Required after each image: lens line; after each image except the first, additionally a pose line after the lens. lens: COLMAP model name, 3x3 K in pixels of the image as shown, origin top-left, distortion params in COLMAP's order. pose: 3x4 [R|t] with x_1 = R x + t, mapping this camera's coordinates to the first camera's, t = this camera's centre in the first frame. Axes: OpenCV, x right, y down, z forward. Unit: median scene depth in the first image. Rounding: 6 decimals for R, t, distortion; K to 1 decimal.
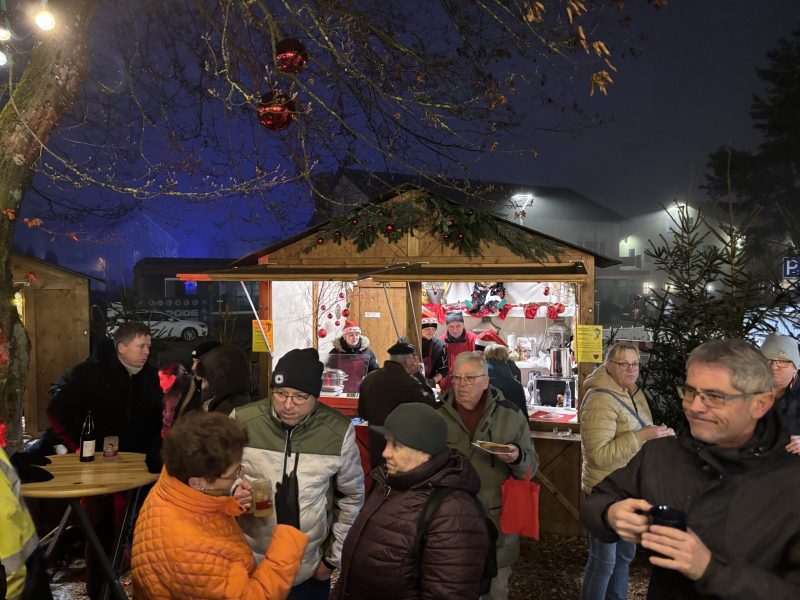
lens RADIAL K [[614.9, 0, 392.4], [0, 614.9, 299.3], [0, 0, 1]] dist [0.001944, -0.011541]
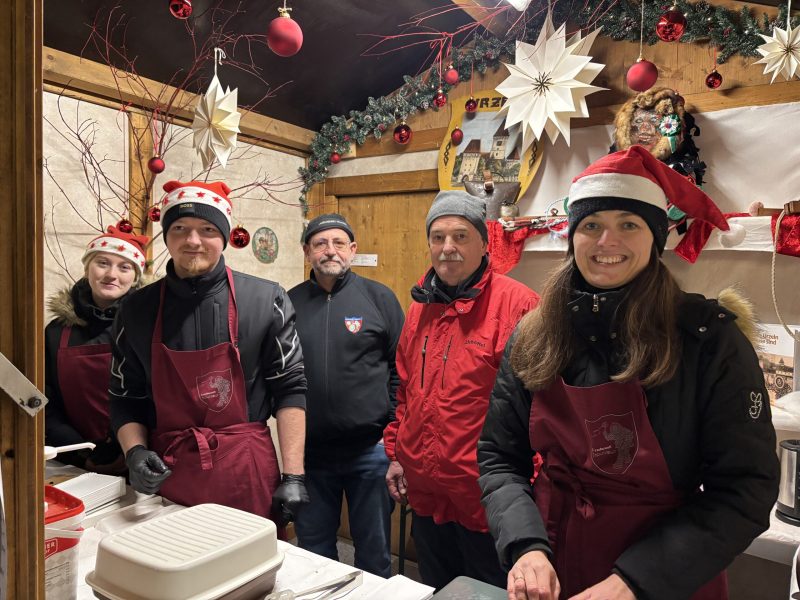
lens RADIAL K [[614.9, 0, 388.2], [0, 614.9, 301.7], [0, 0, 1]] dist [0.001944, -0.011541]
pose [[0.951436, 0.036632, -0.305658, 0.130072], [-0.035803, 0.999324, 0.008321, 0.055751], [0.305756, 0.003026, 0.952105, 0.661191]]
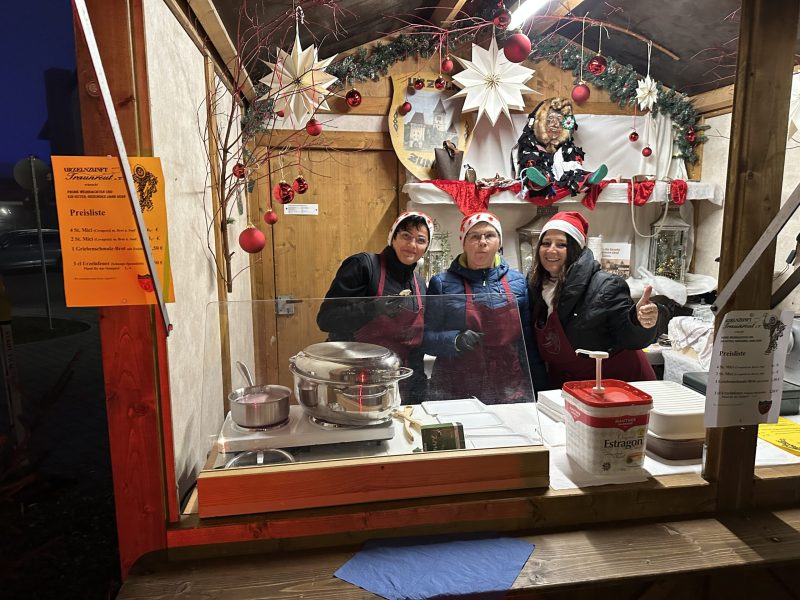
lens RADIAL K [[571.5, 0, 404.3], [0, 571.5, 307.0], [0, 0, 1]] dist [-0.004714, -0.021634]
pose [[0.902598, -0.074918, 0.423915, -0.168369], [0.020950, 0.991218, 0.130570, 0.048899], [-0.429974, -0.108971, 0.896241, 0.624726]]
